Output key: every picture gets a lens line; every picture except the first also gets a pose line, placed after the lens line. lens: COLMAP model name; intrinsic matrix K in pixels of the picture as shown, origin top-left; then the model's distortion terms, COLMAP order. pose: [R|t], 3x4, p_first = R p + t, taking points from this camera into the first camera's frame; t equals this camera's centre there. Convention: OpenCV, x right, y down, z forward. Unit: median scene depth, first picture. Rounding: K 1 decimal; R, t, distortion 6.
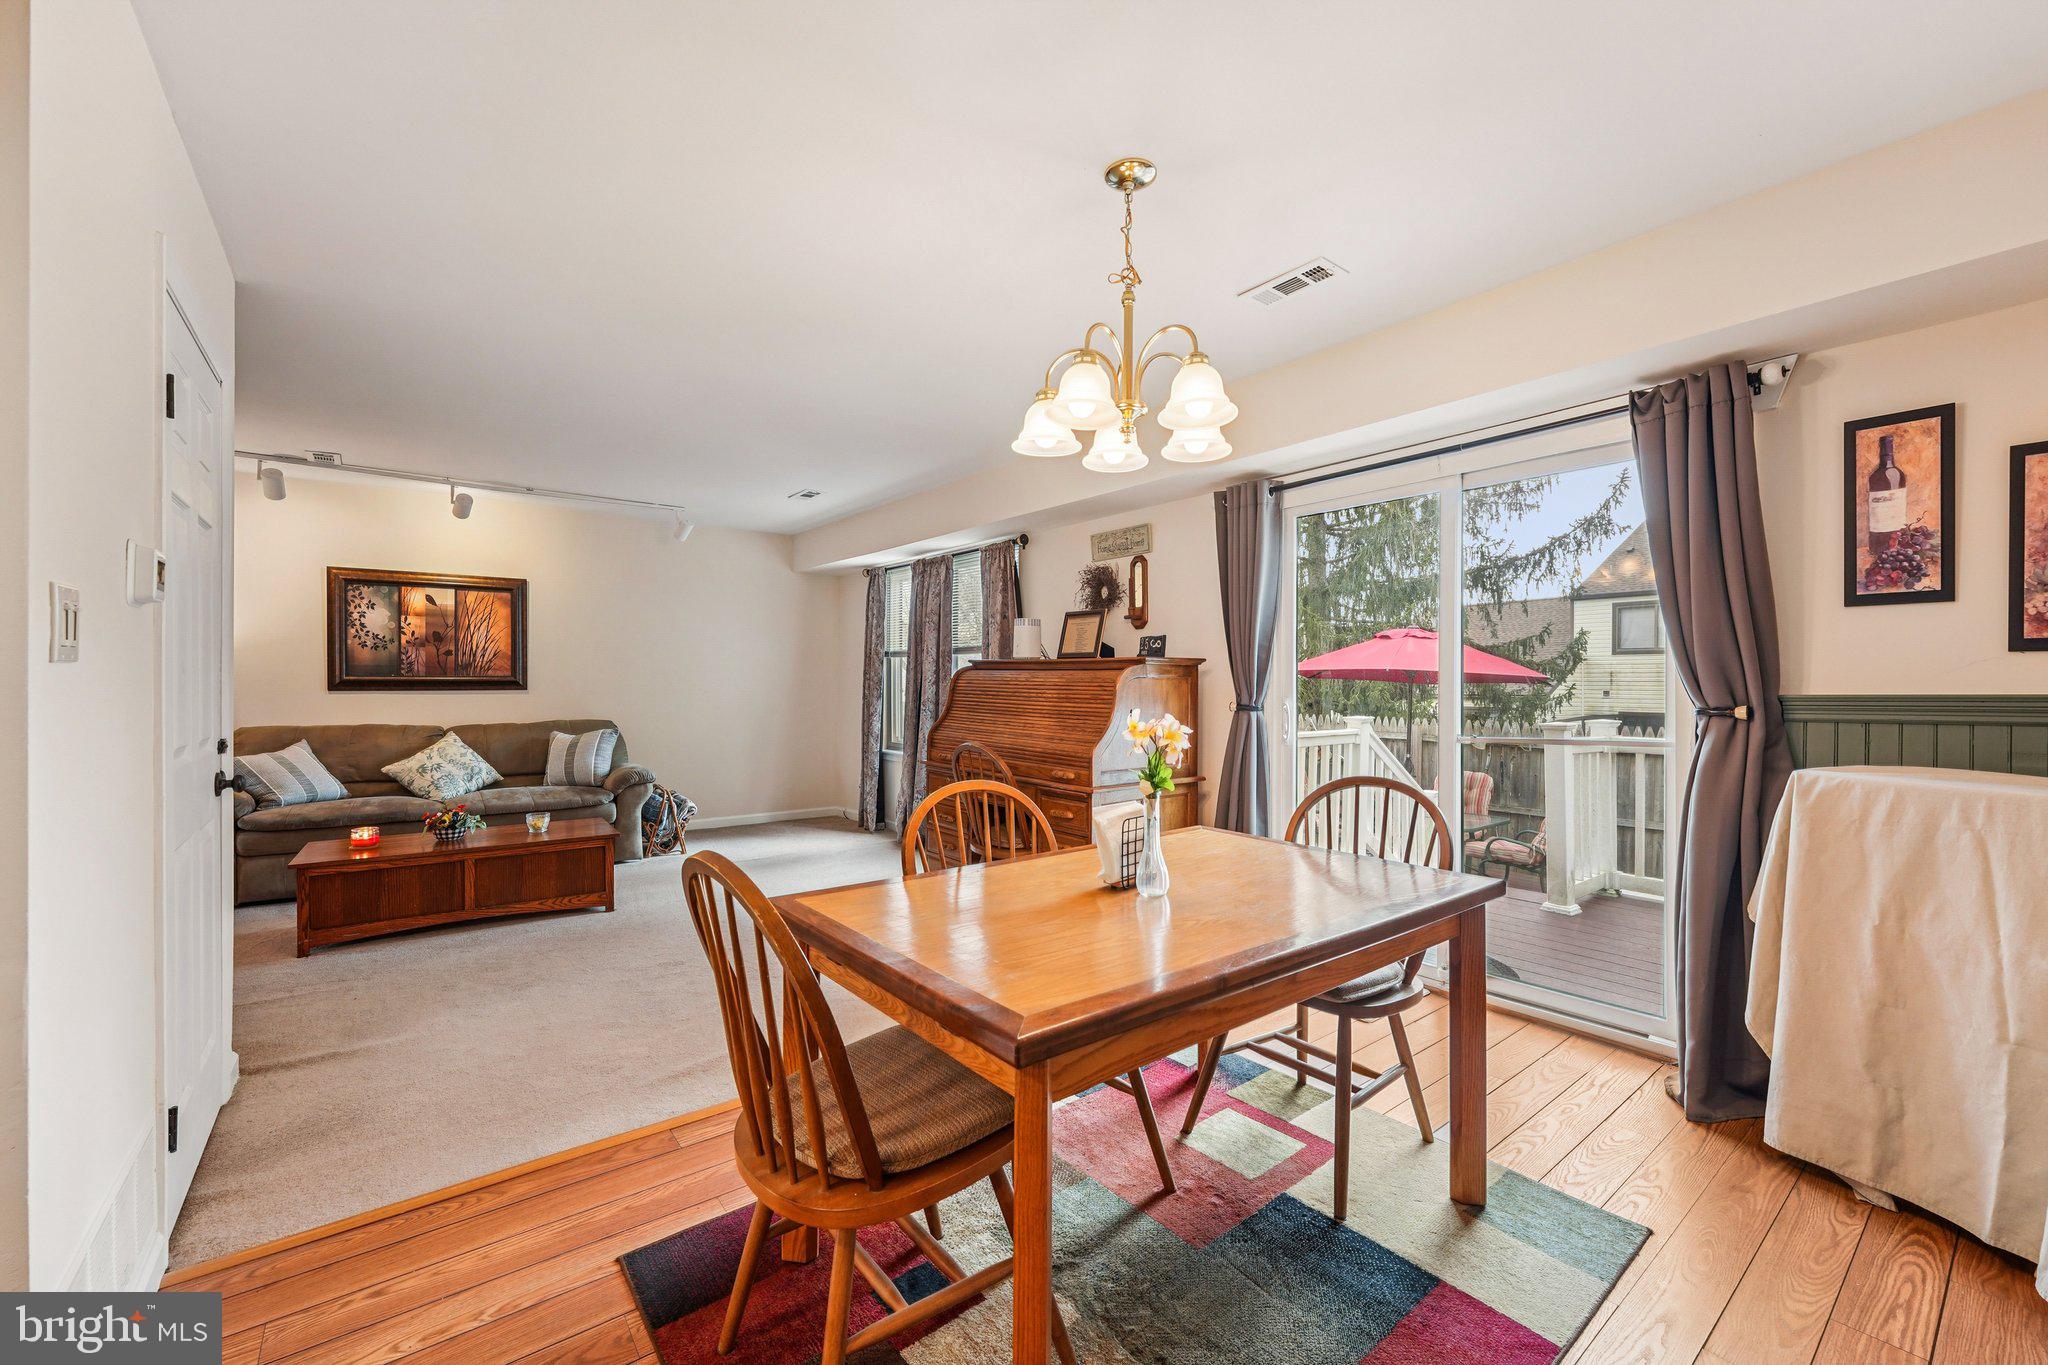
lens RADIAL K [[819.4, 0, 1018.2], [0, 819.4, 681.8], [0, 0, 1]] dist [0.000600, -0.000320]
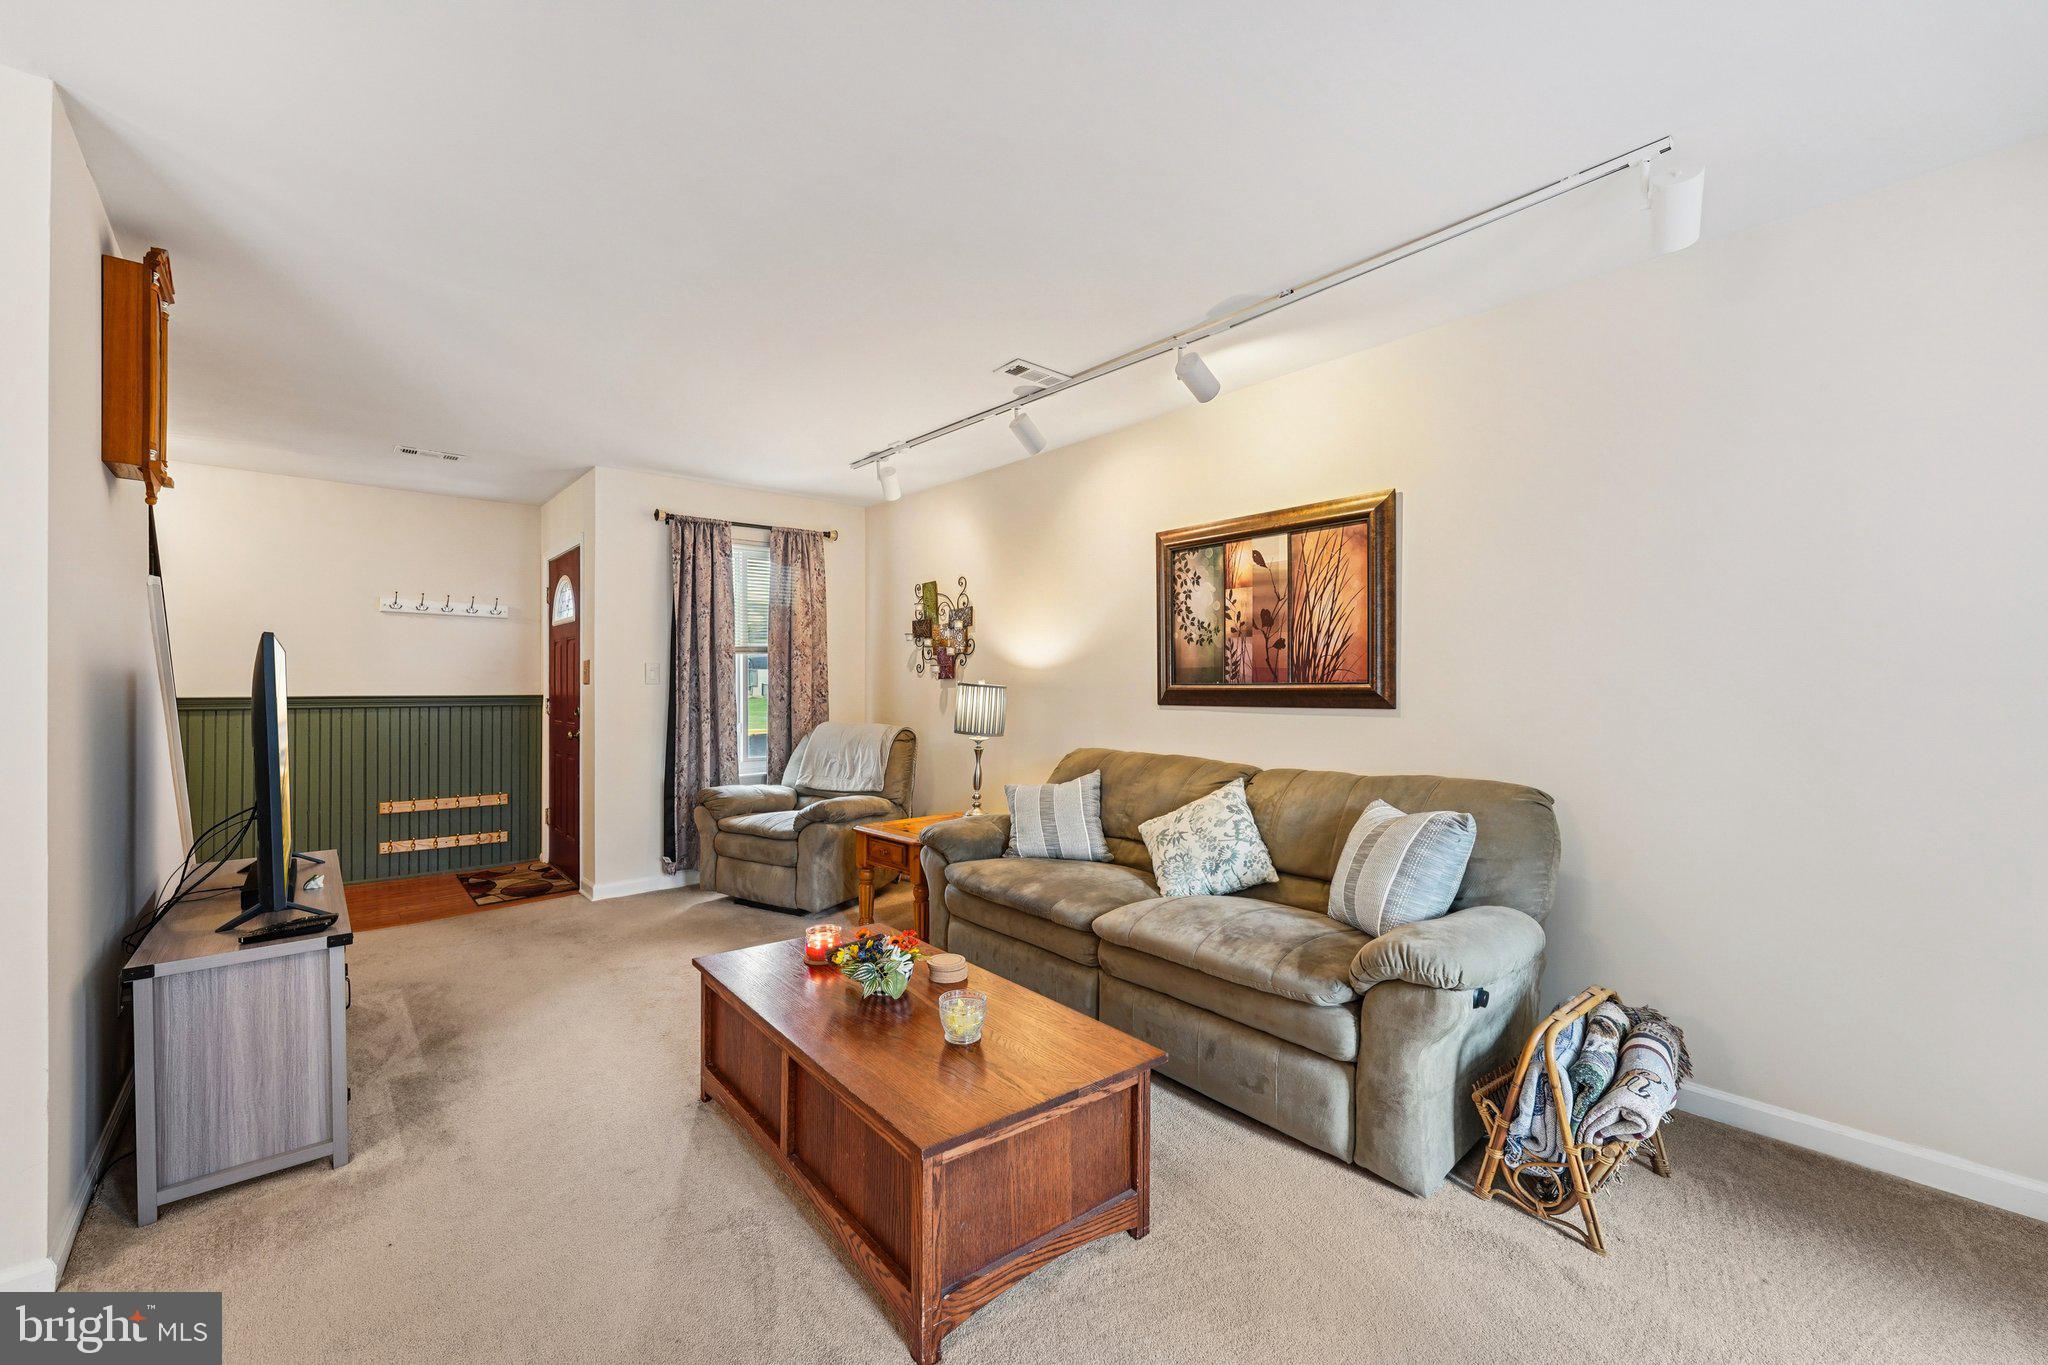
lens RADIAL K [[825.5, 0, 1011.6], [0, 825.5, 695.5], [0, 0, 1]] dist [-0.002196, -0.000186]
pose [[0.050182, 0.007015, -0.998715, -0.134056], [-0.002362, 0.999973, 0.006905, -0.002267], [0.998737, 0.002012, 0.050197, 0.931407]]
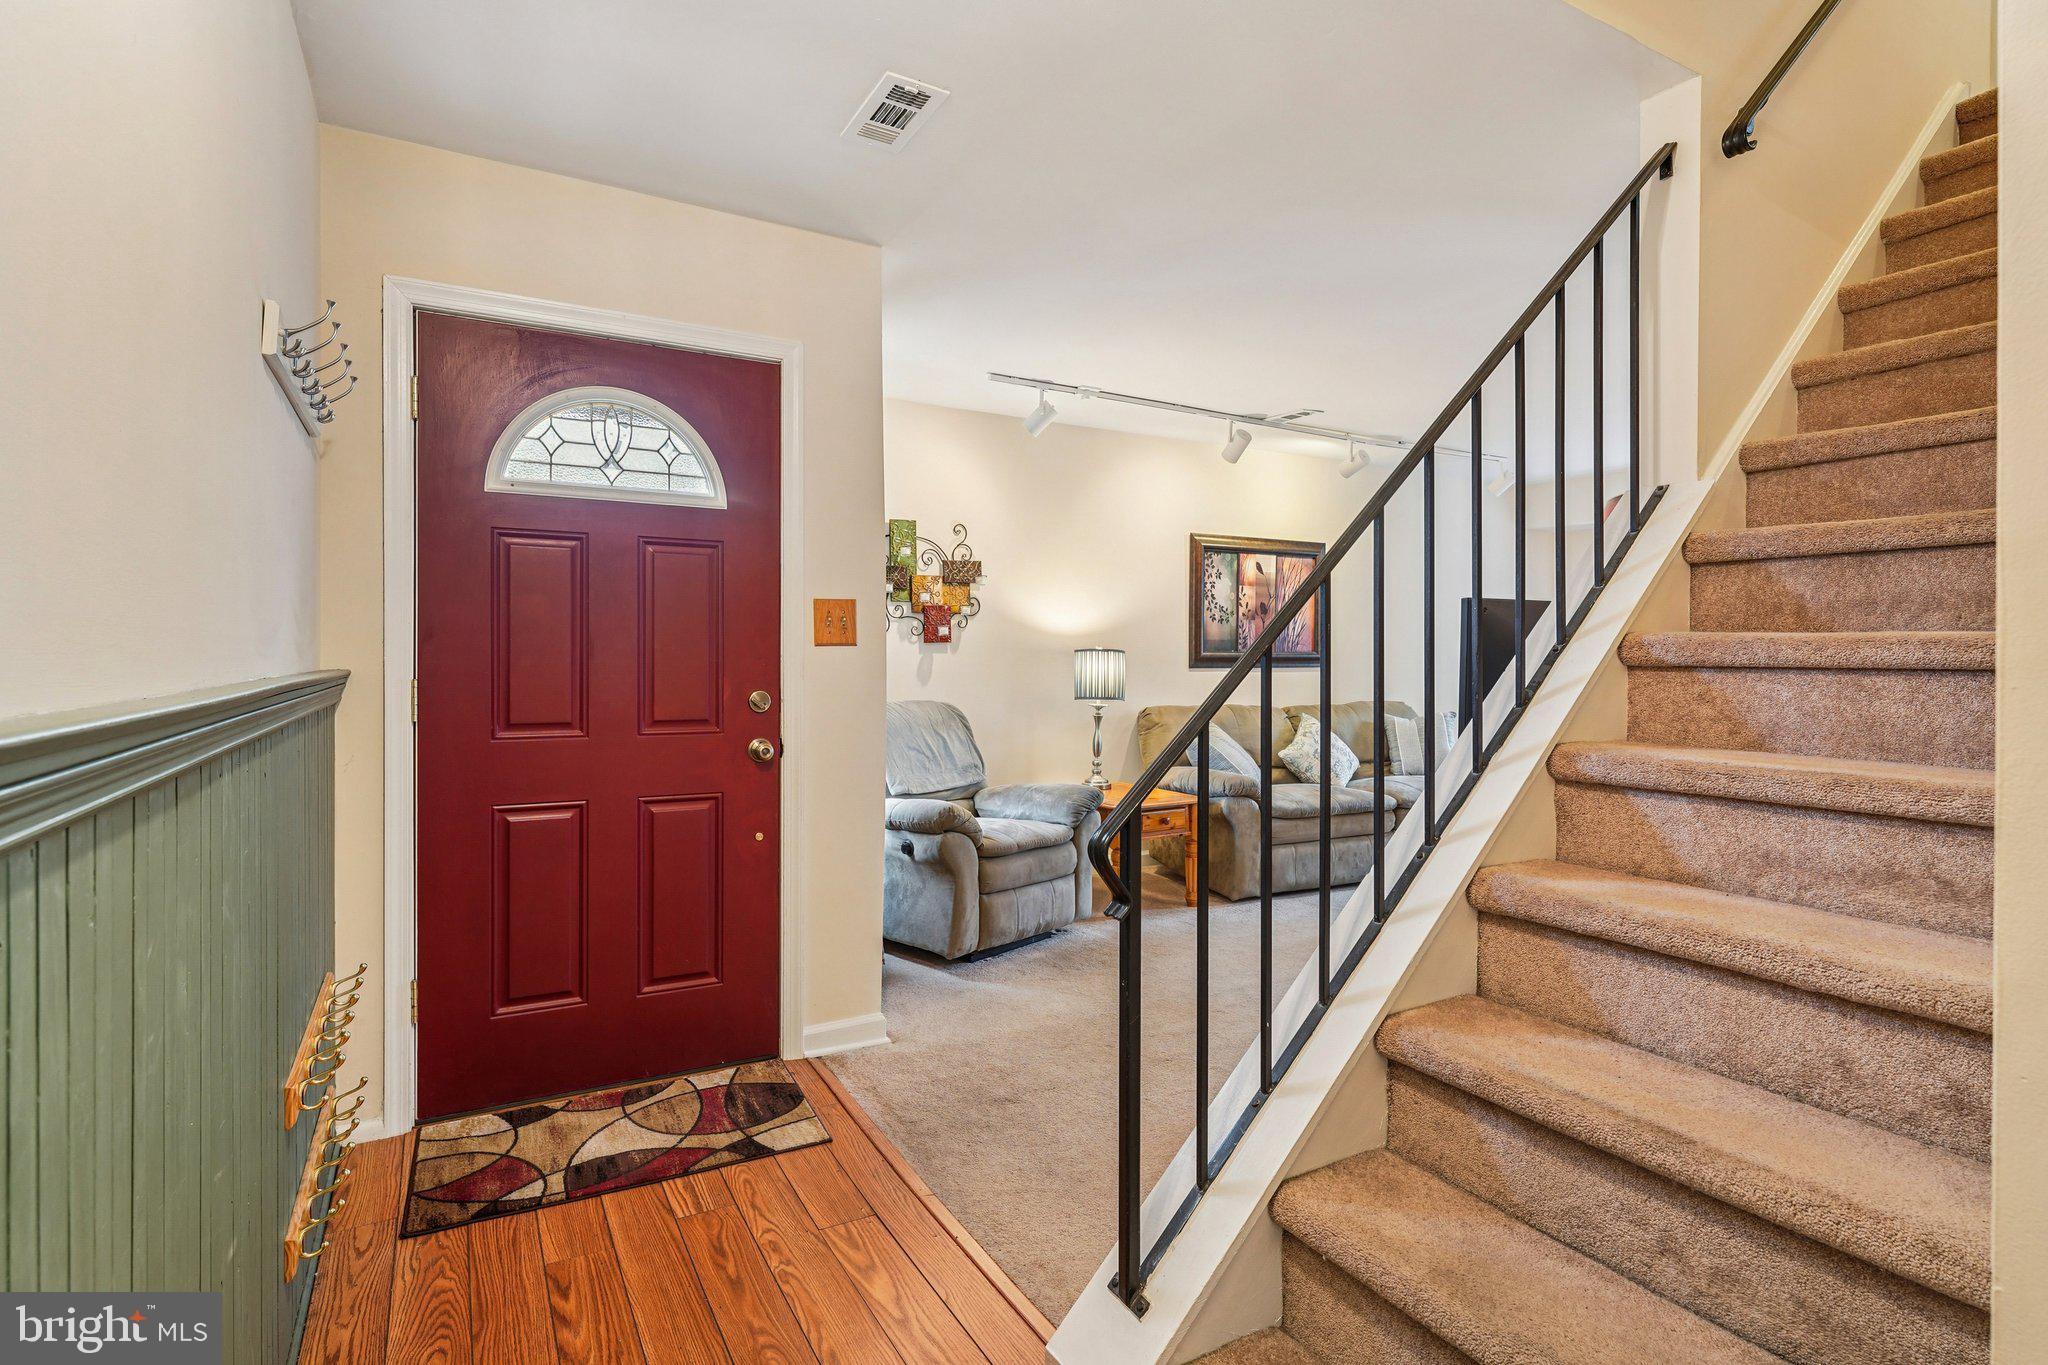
lens RADIAL K [[1014.7, 0, 1022.0], [0, 1014.7, 658.7], [0, 0, 1]] dist [0.000319, -0.000006]
pose [[0.990182, 0.000146, -0.139781, -0.970941], [-0.000360, 0.999999, -0.001512, 0.002638], [0.139780, 0.001547, 0.990181, -0.173942]]
